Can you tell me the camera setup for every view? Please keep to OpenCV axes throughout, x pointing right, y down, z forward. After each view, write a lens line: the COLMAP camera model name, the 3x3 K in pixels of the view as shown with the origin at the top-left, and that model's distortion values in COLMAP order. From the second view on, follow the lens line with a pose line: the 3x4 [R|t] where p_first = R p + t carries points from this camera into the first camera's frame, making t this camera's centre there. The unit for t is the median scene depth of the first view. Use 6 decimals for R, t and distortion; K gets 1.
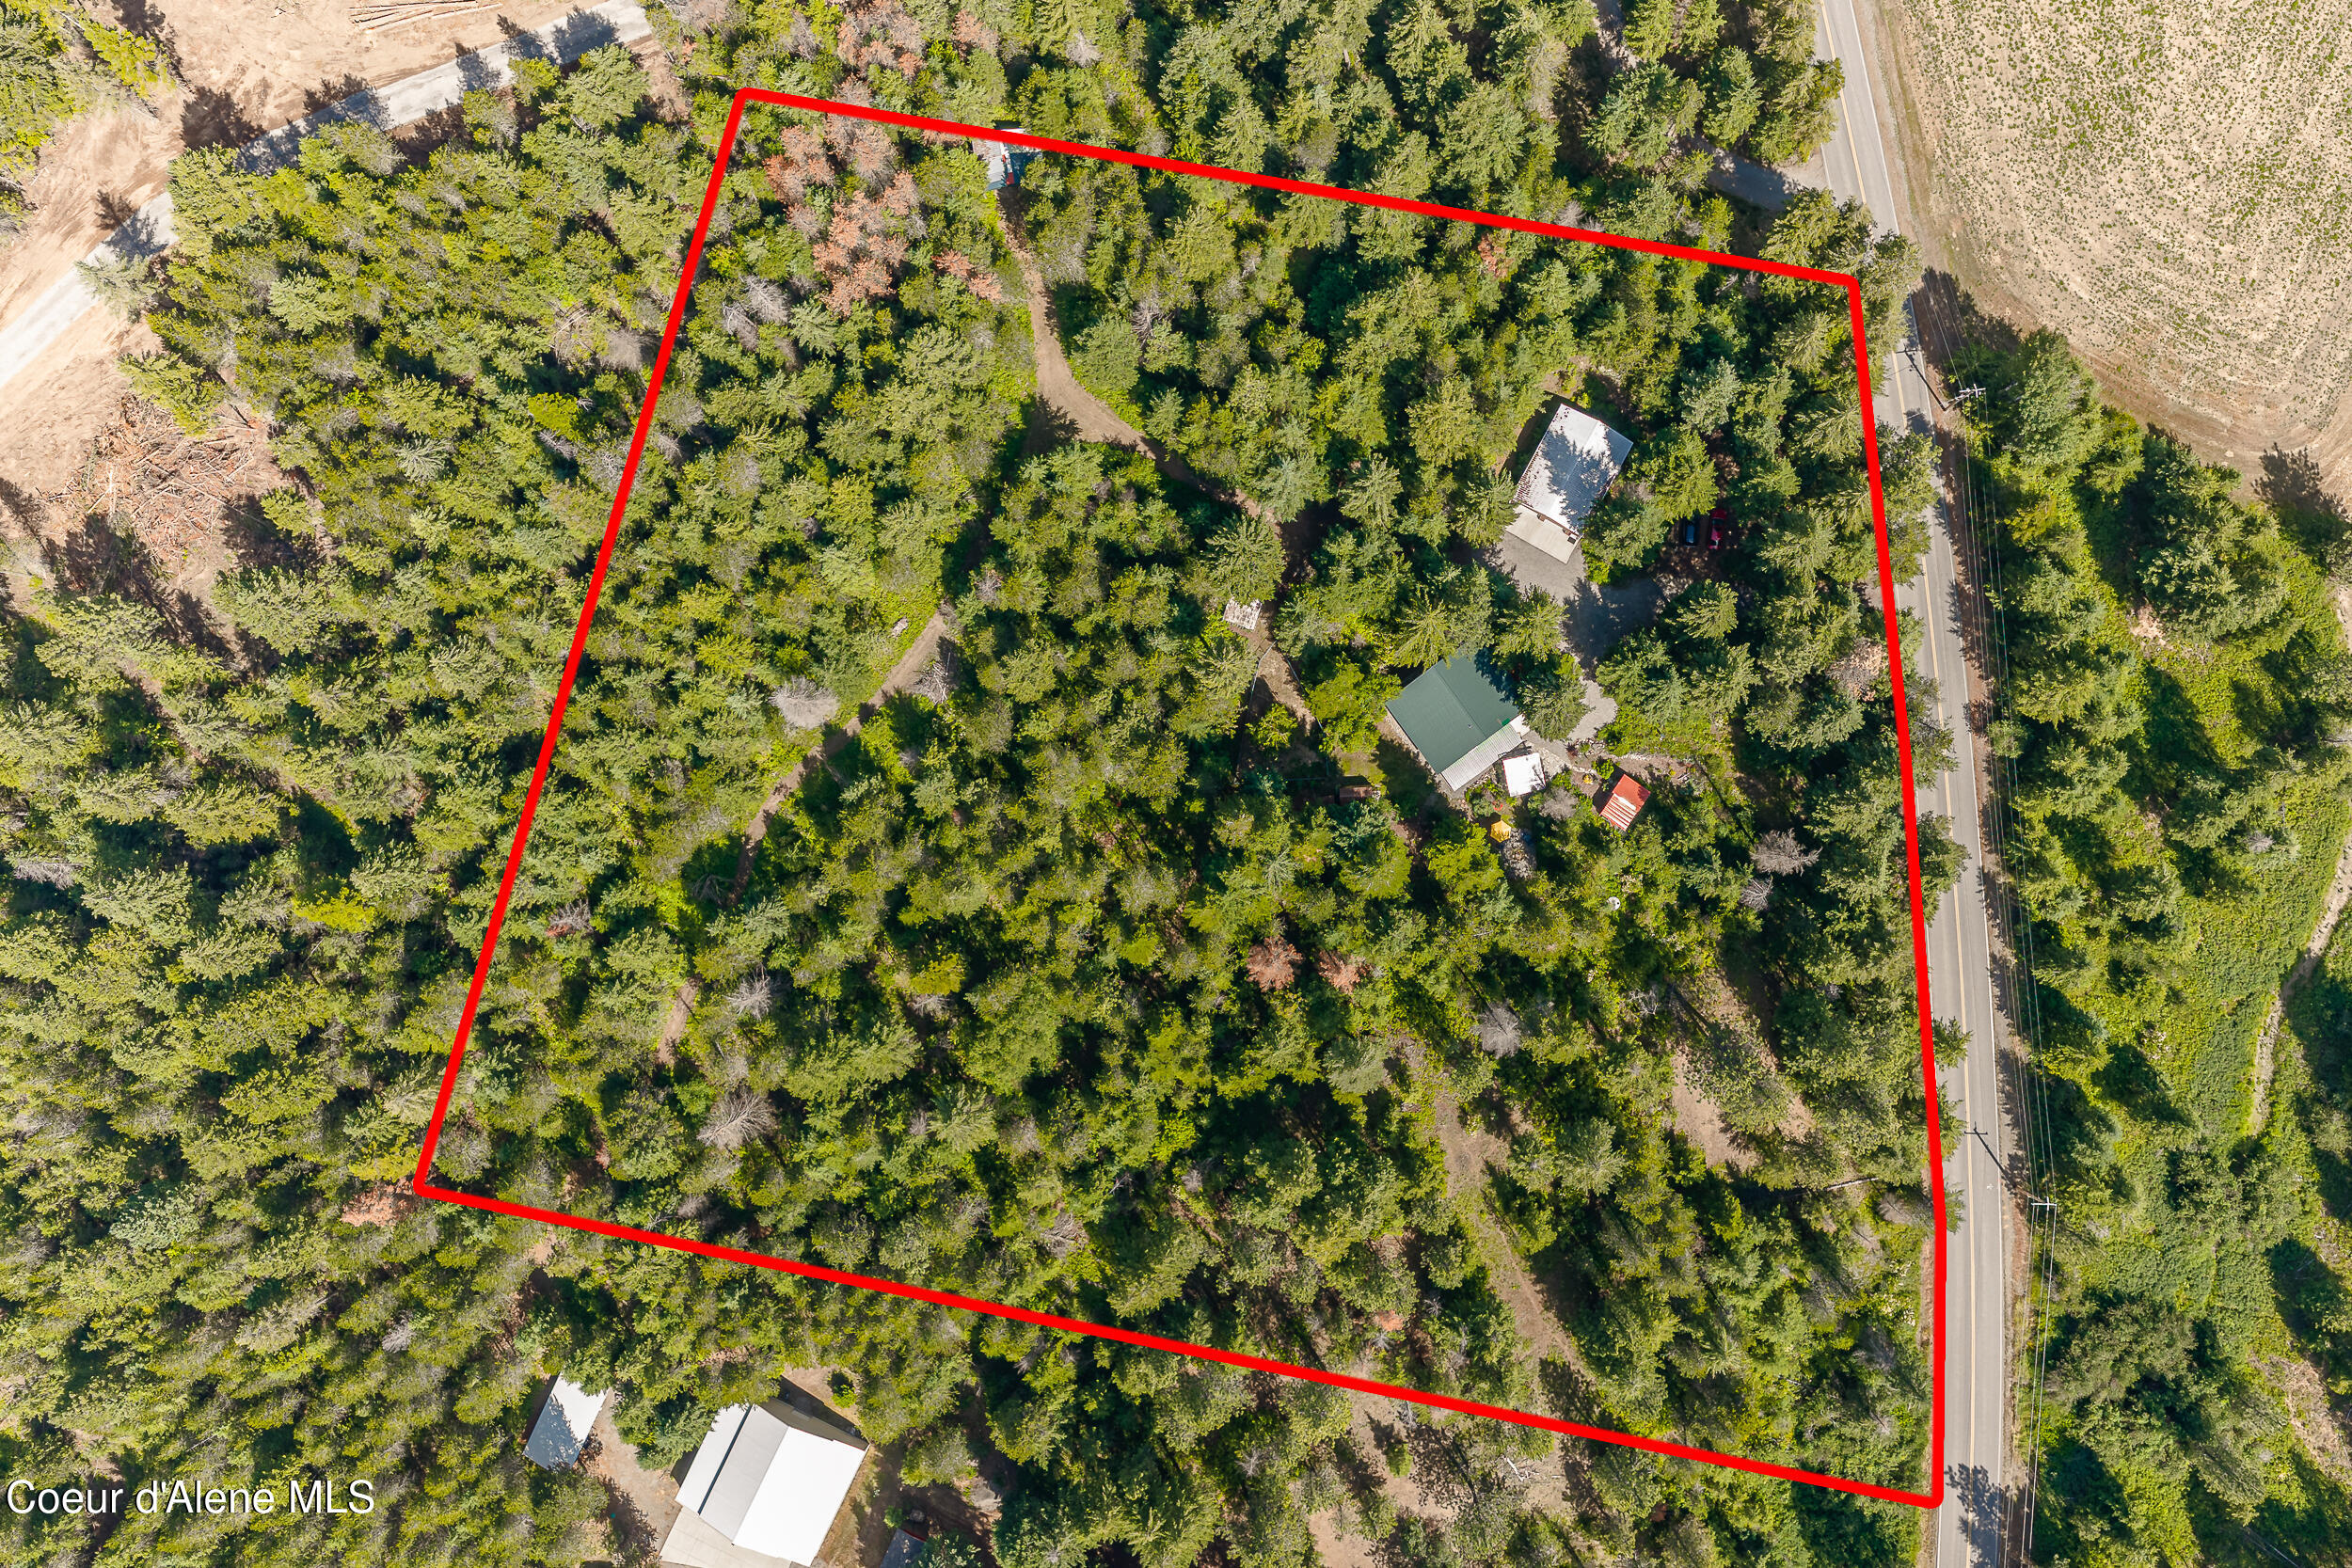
lens RADIAL K [[1901.9, 0, 1177.4], [0, 1901.9, 785.0], [0, 0, 1]] dist [0.011562, -0.019446]
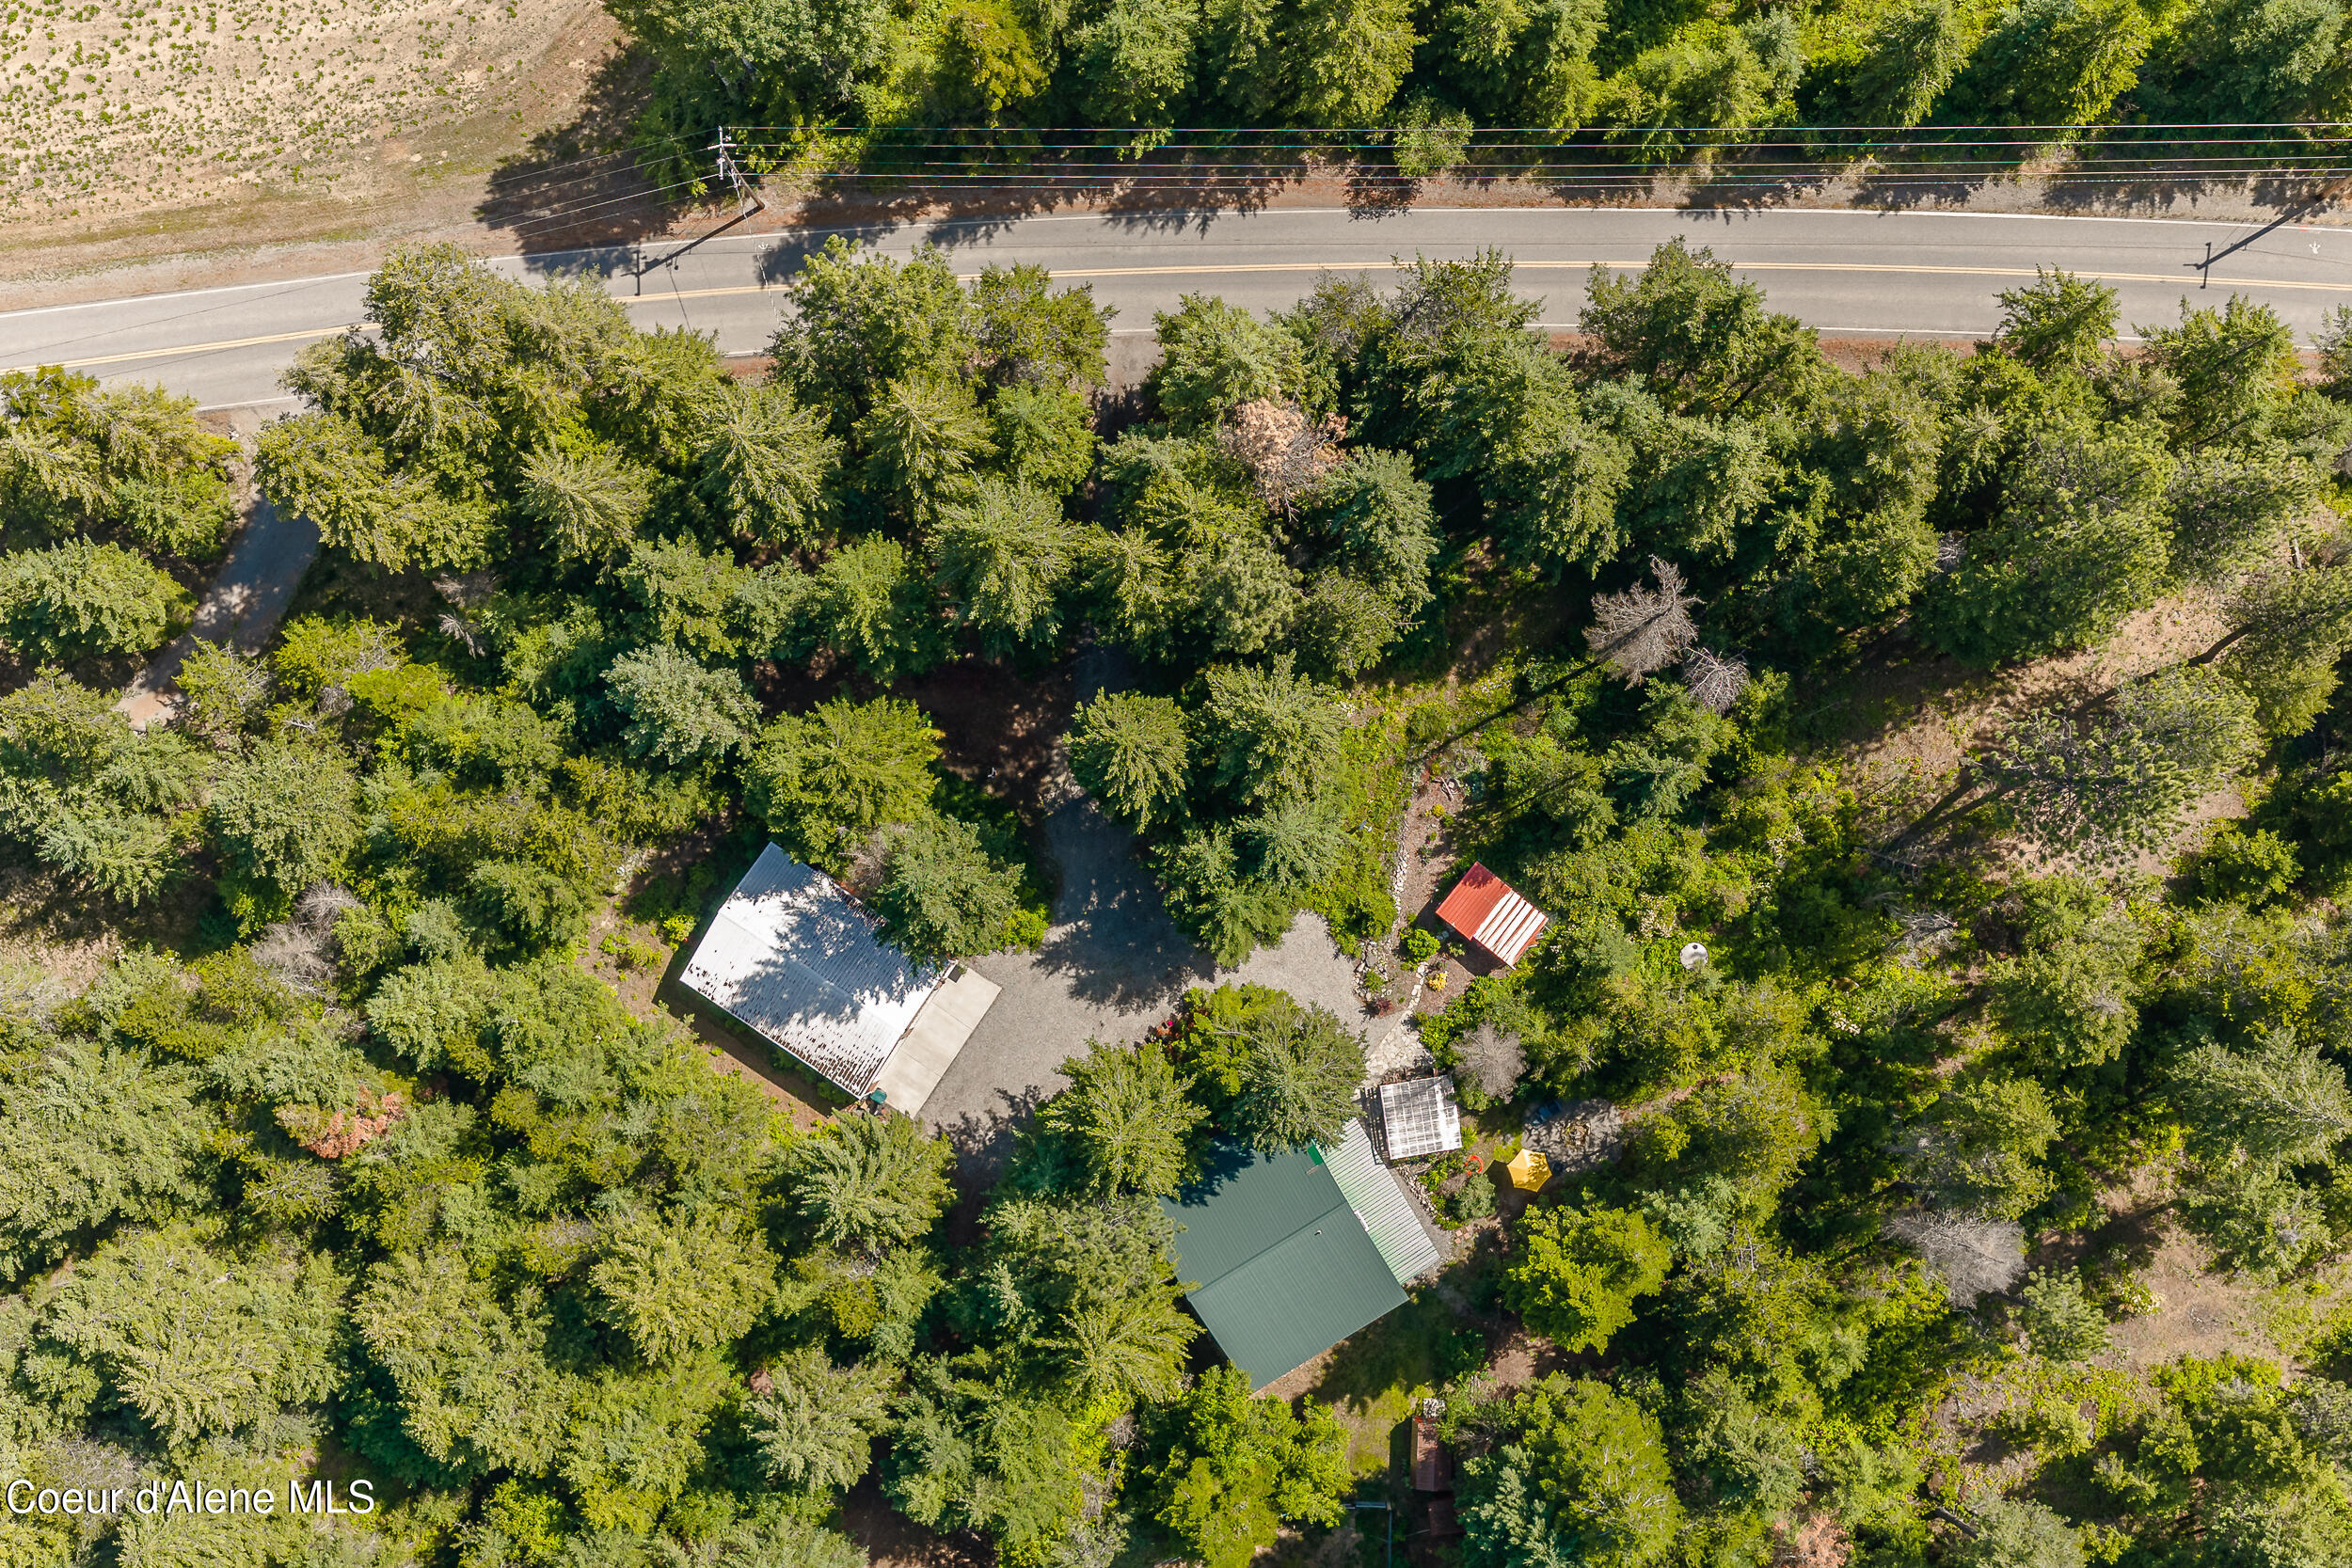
lens RADIAL K [[1901.9, 0, 1142.8], [0, 1901.9, 869.7], [0, 0, 1]] dist [0.011562, -0.019446]
pose [[0.086478, -0.996245, 0.004278, 0.240378], [0.996228, 0.086444, -0.007593, -0.079844], [0.007195, 0.004918, 0.999962, 0.511457]]
